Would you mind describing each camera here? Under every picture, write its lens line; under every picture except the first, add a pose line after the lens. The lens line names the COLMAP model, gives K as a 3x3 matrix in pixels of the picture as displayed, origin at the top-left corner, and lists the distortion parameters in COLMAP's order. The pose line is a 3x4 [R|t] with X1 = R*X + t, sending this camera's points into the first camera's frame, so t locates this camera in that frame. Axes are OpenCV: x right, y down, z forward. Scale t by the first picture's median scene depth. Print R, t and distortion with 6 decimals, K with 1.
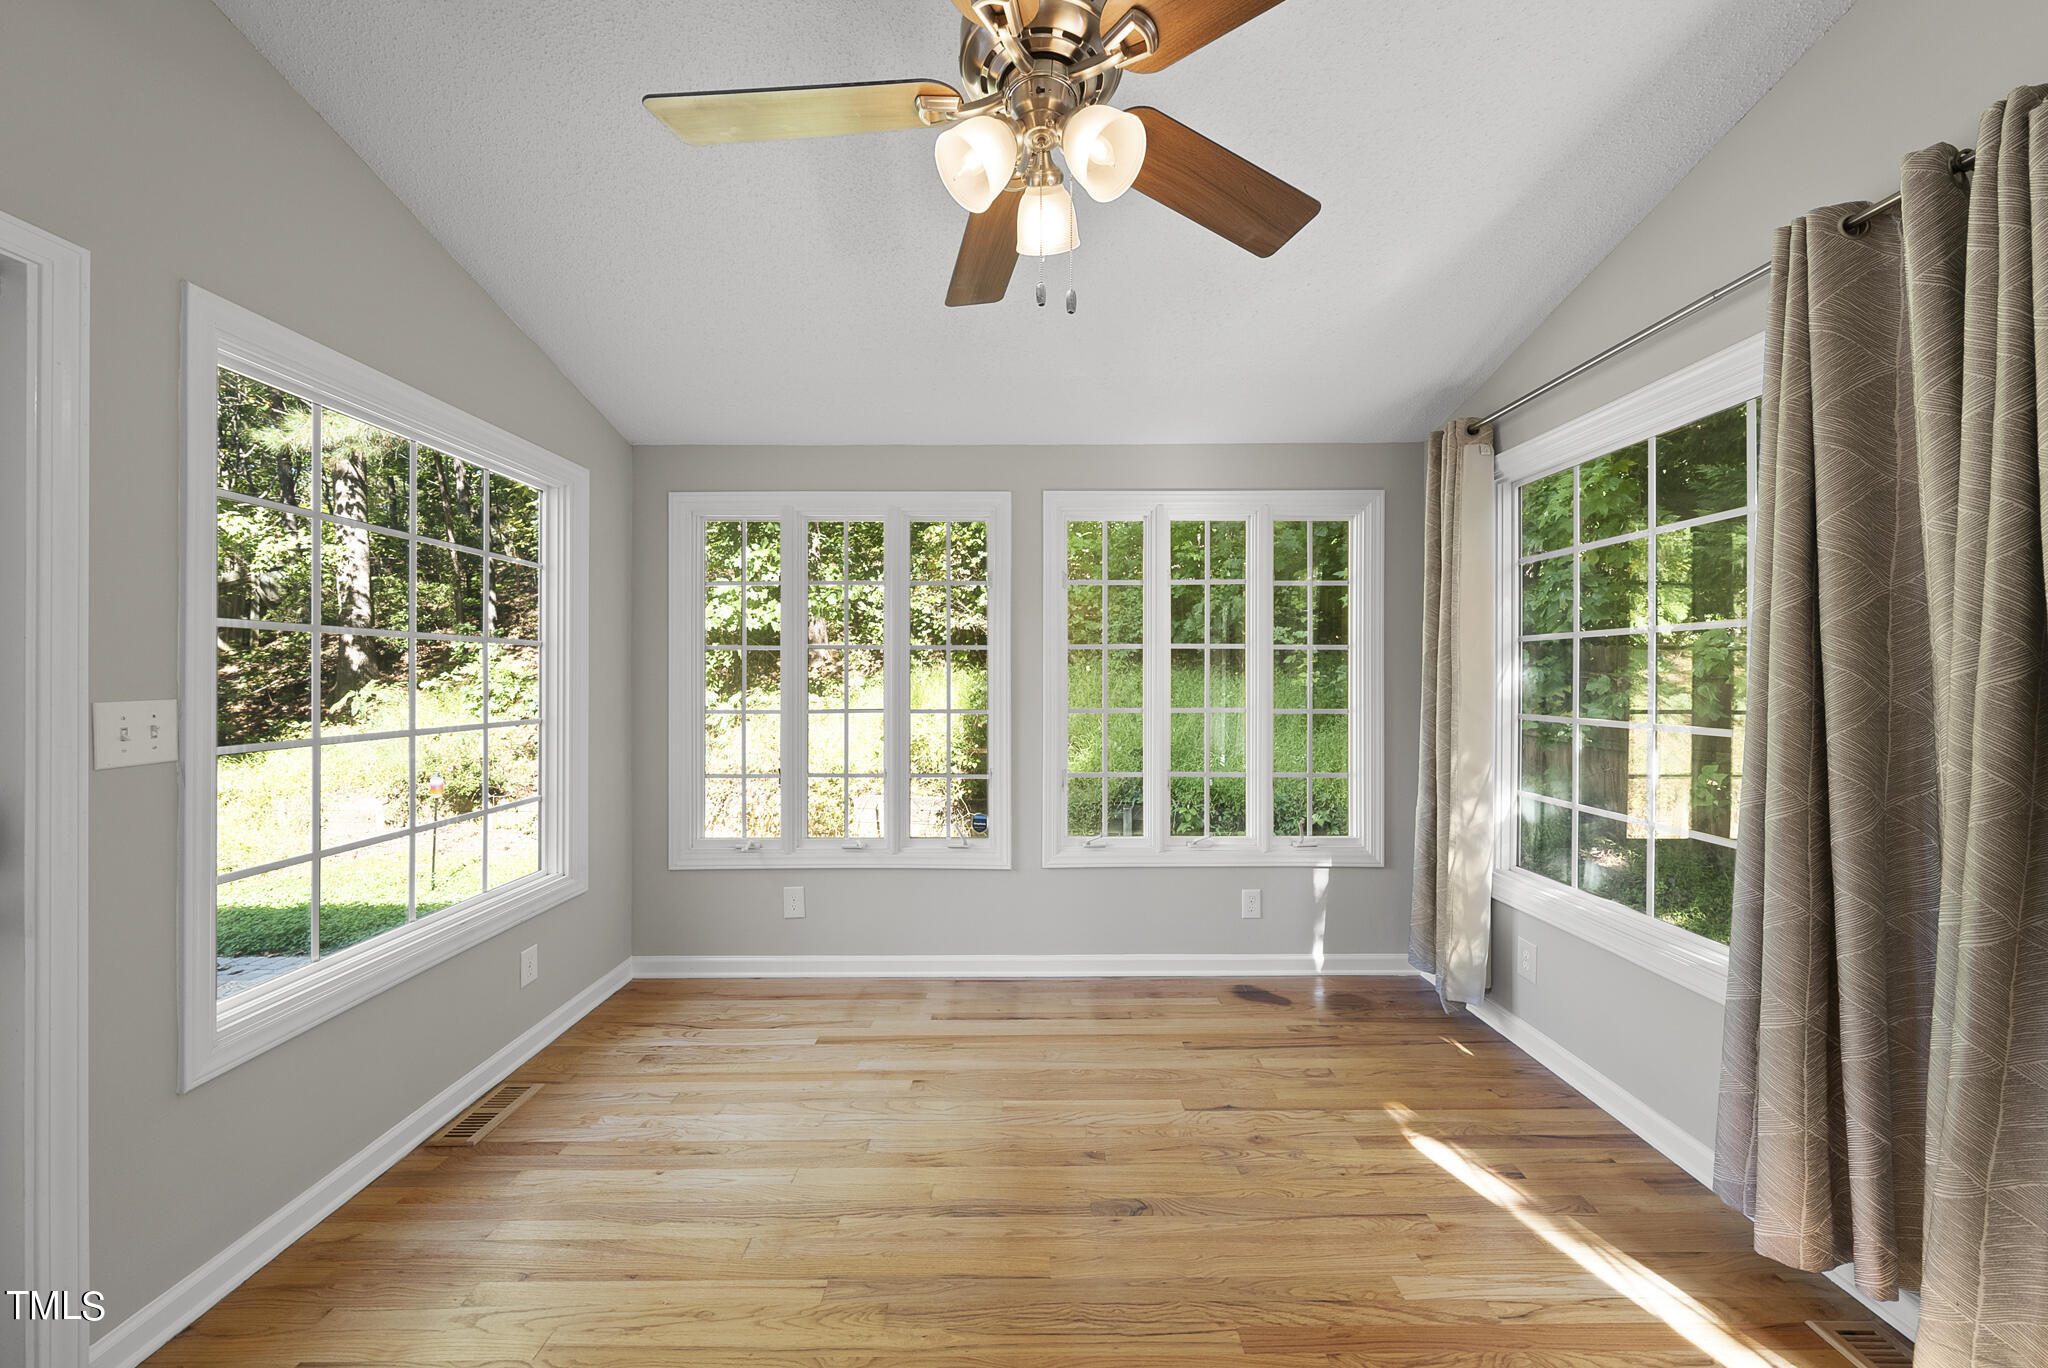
lens RADIAL K [[701.0, 0, 1030.1], [0, 701.0, 680.2], [0, 0, 1]] dist [-0.002733, 0.000407]
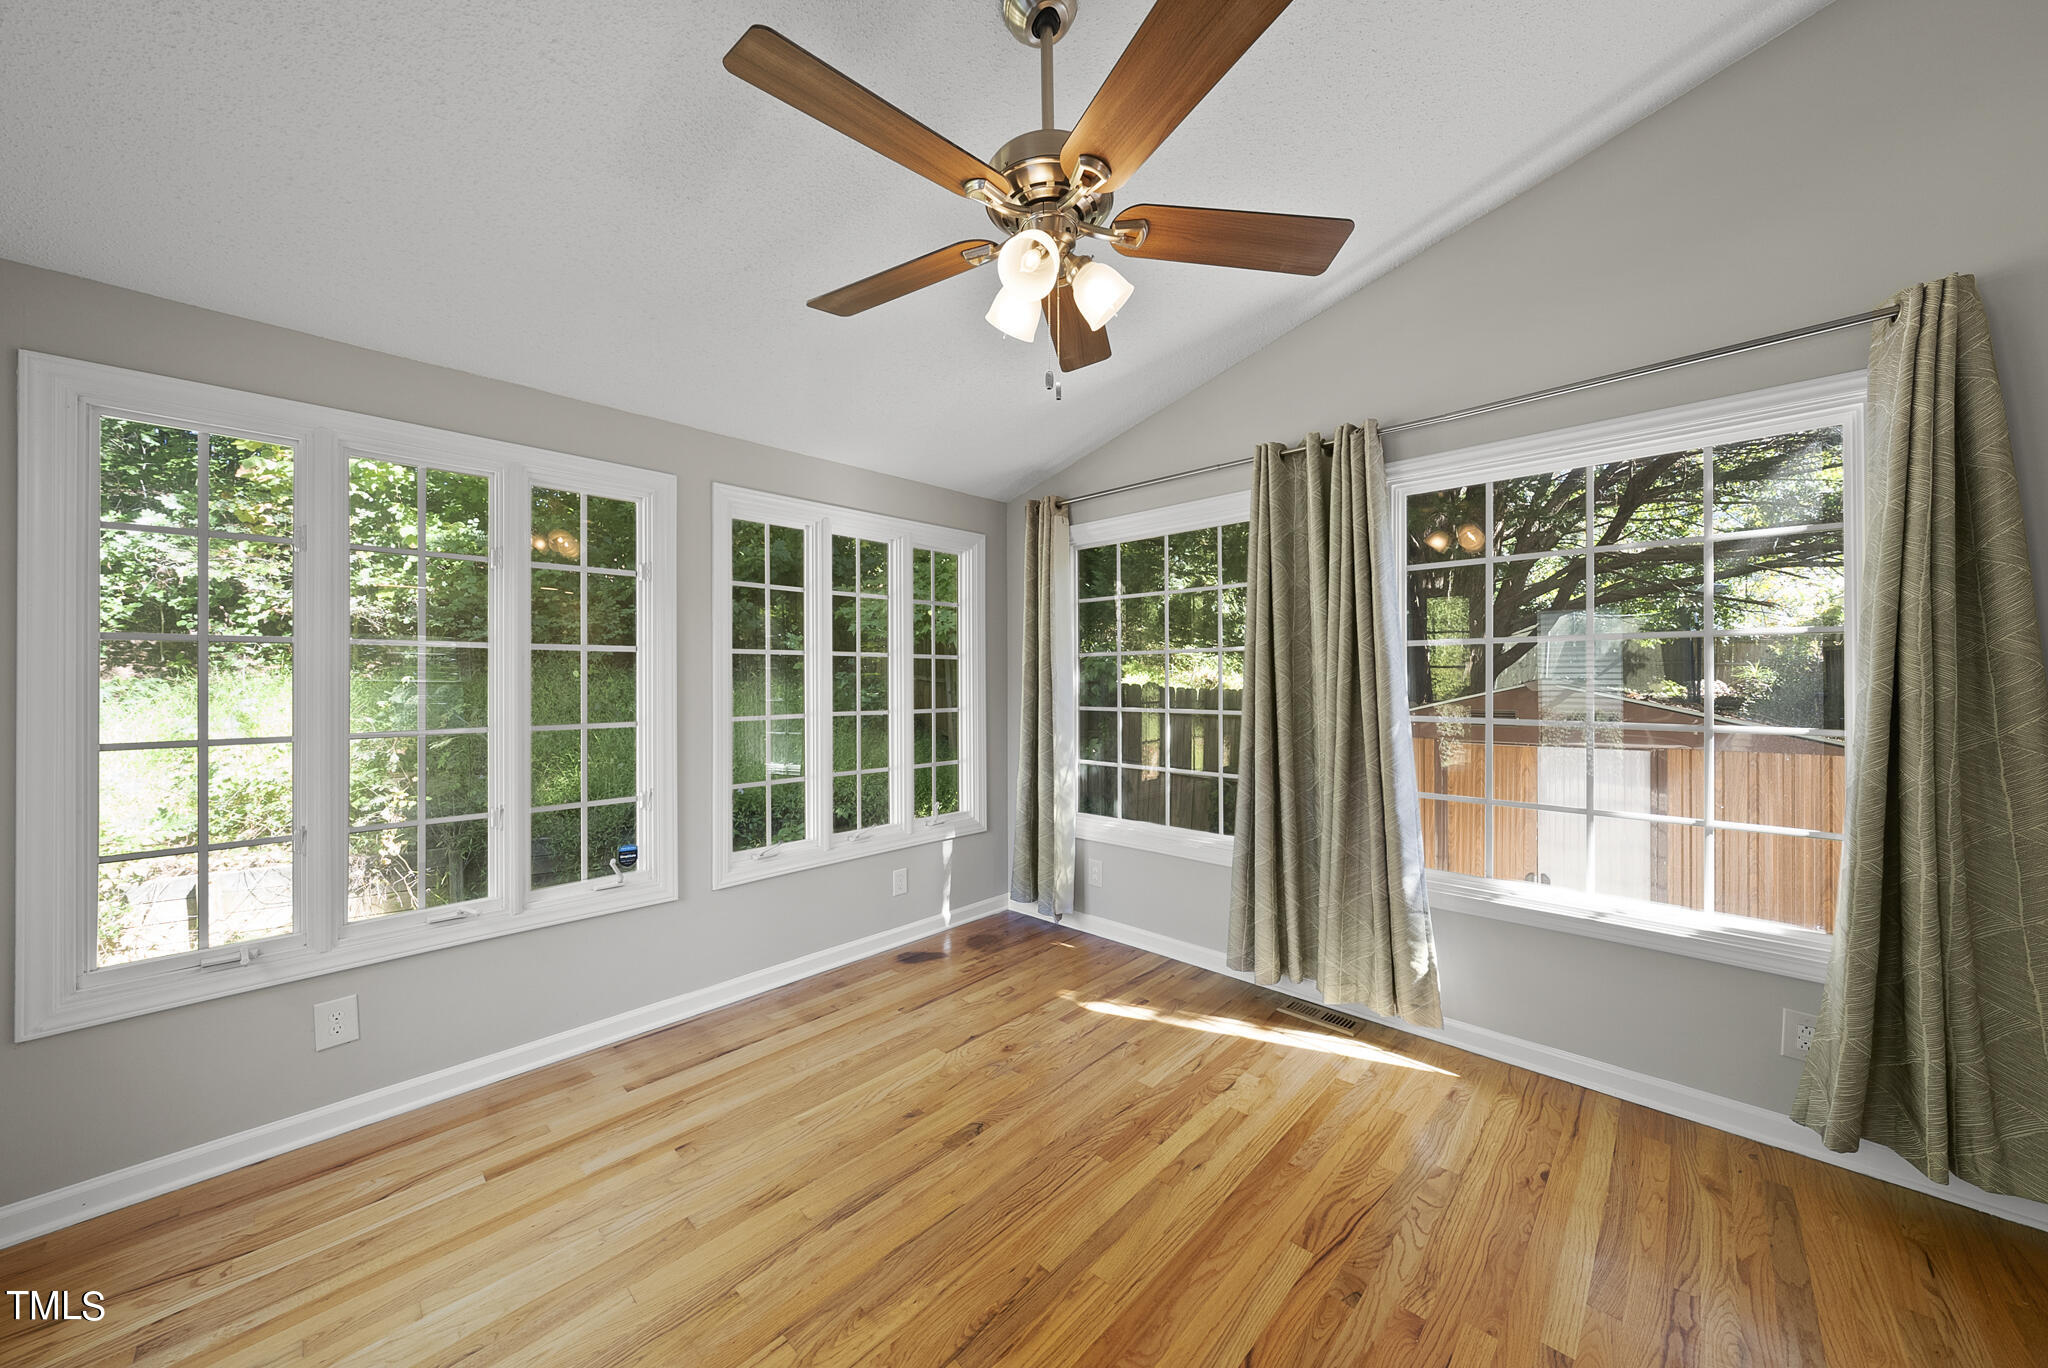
lens RADIAL K [[701.0, 0, 1029.2], [0, 701.0, 682.4], [0, 0, 1]] dist [-0.002733, 0.000407]
pose [[0.696113, -0.005450, 0.717911, -0.423235], [0.010544, 0.999941, -0.002632, 0.001394], [-0.717855, 0.009402, 0.696129, 0.068611]]
